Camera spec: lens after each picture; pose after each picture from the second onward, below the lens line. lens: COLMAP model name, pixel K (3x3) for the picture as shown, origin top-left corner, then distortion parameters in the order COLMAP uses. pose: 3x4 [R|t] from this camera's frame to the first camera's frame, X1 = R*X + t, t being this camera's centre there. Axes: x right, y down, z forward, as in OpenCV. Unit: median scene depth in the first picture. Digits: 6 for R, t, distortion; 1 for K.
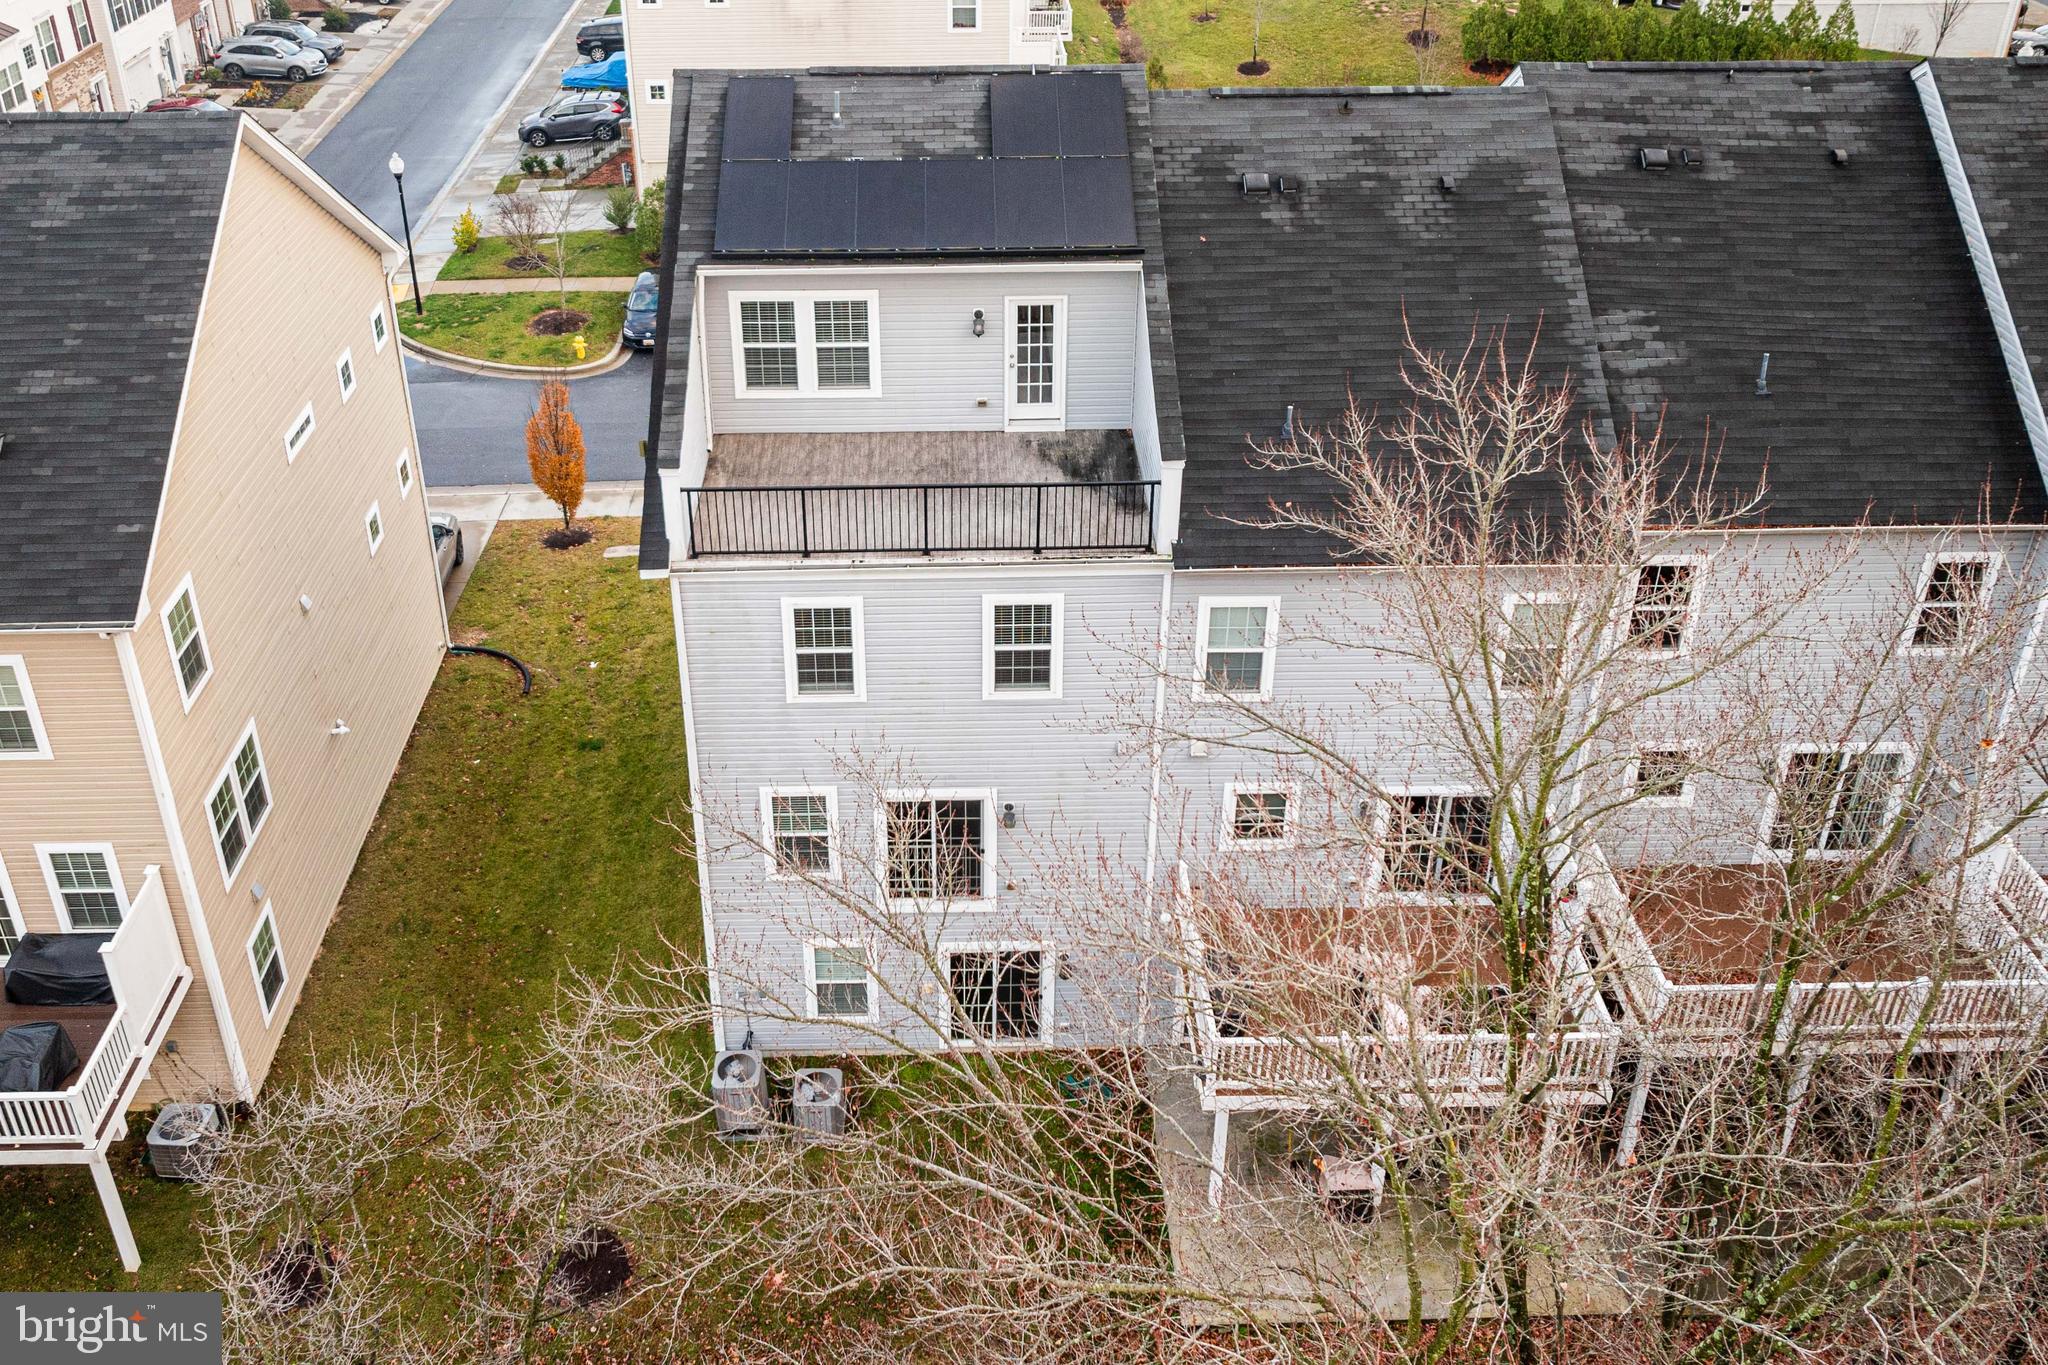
lens RADIAL K [[1726.2, 0, 952.7], [0, 1726.2, 428.2], [0, 0, 1]] dist [-0.022837, 0.013656]
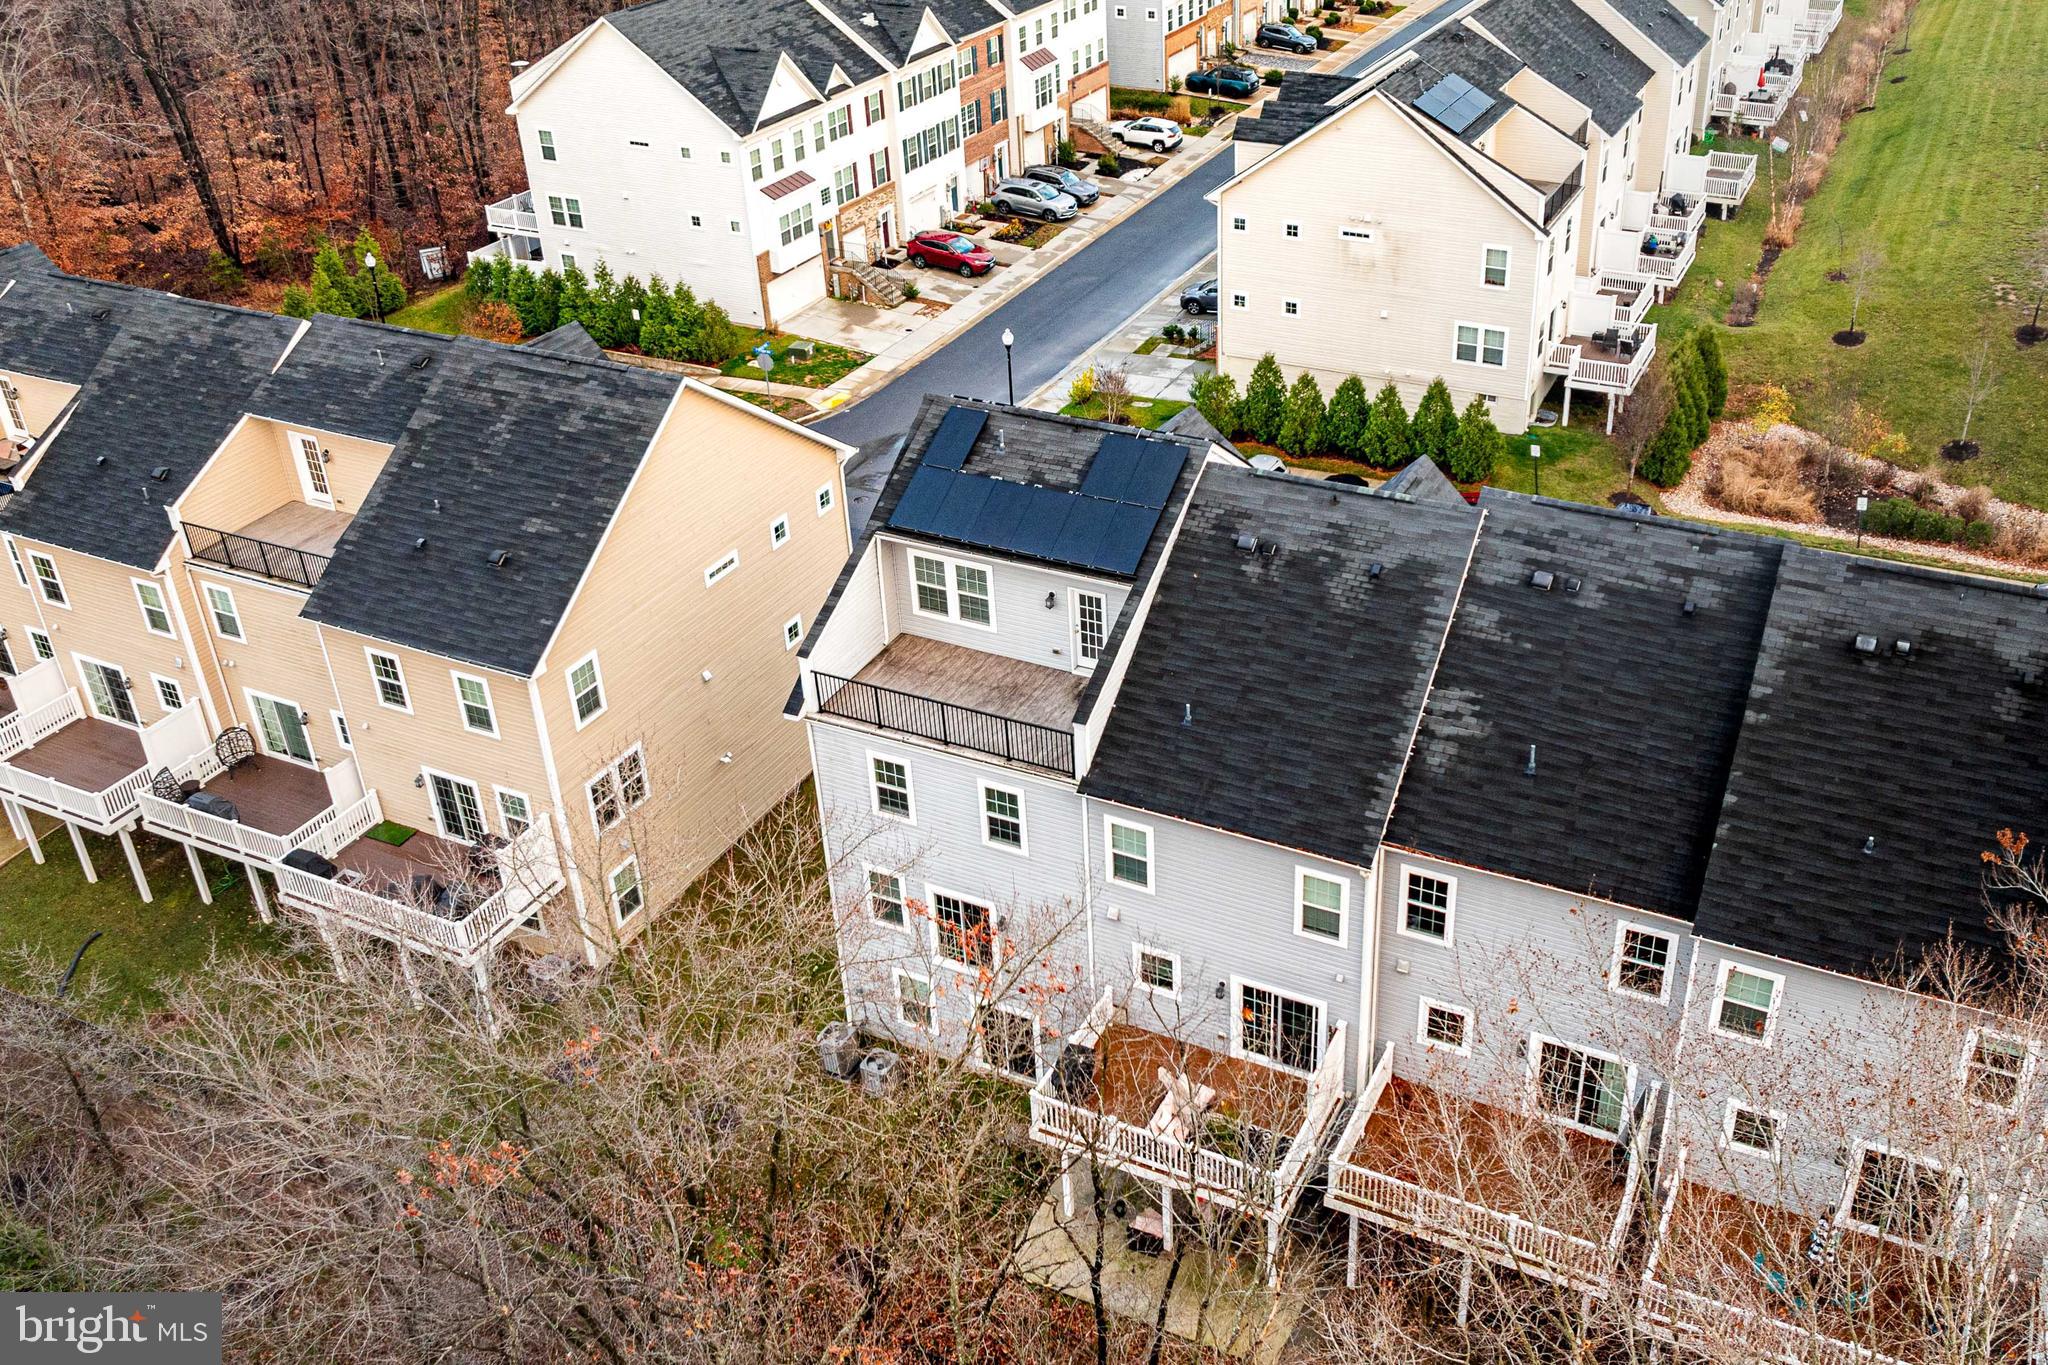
lens RADIAL K [[1717.0, 0, 1151.9], [0, 1717.0, 564.3], [0, 0, 1]] dist [-0.013693, -0.004377]
pose [[0.911011, 0.197965, -0.361758, 0.618880], [-0.188138, 0.980147, 0.062582, -0.198318], [0.366965, 0.011048, 0.930169, -0.346586]]
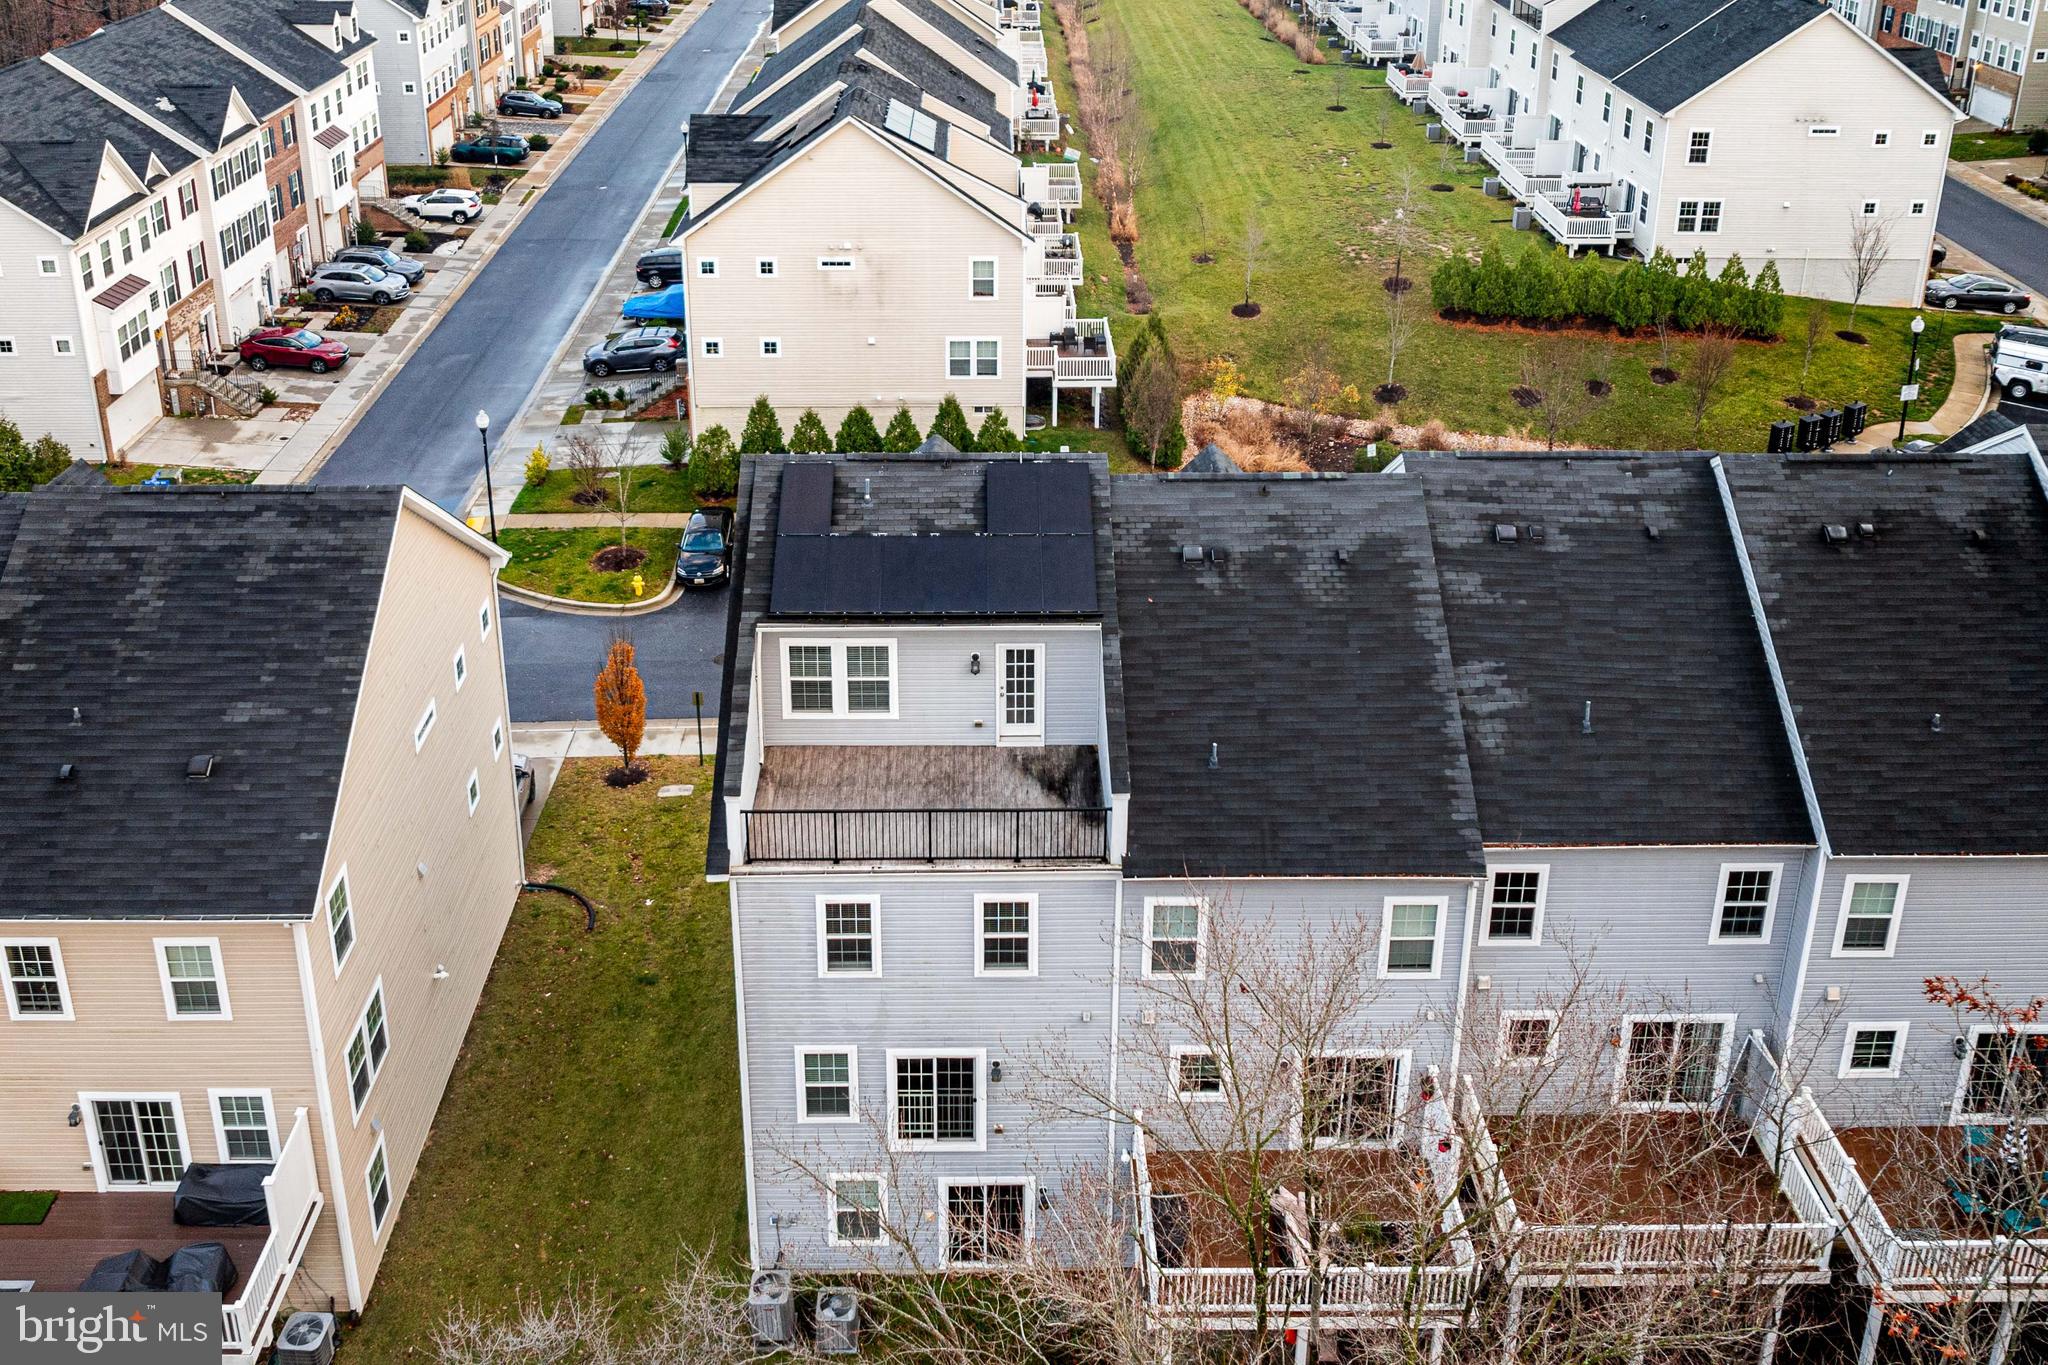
lens RADIAL K [[1699.3, 0, 980.8], [0, 1699.3, 325.2], [0, 0, 1]] dist [-0.008010, -0.007616]
pose [[0.999955, 0.009290, -0.001883, 0.018901], [-0.009465, 0.989353, -0.145230, -0.124956], [0.000514, 0.145241, 0.989396, -0.274826]]
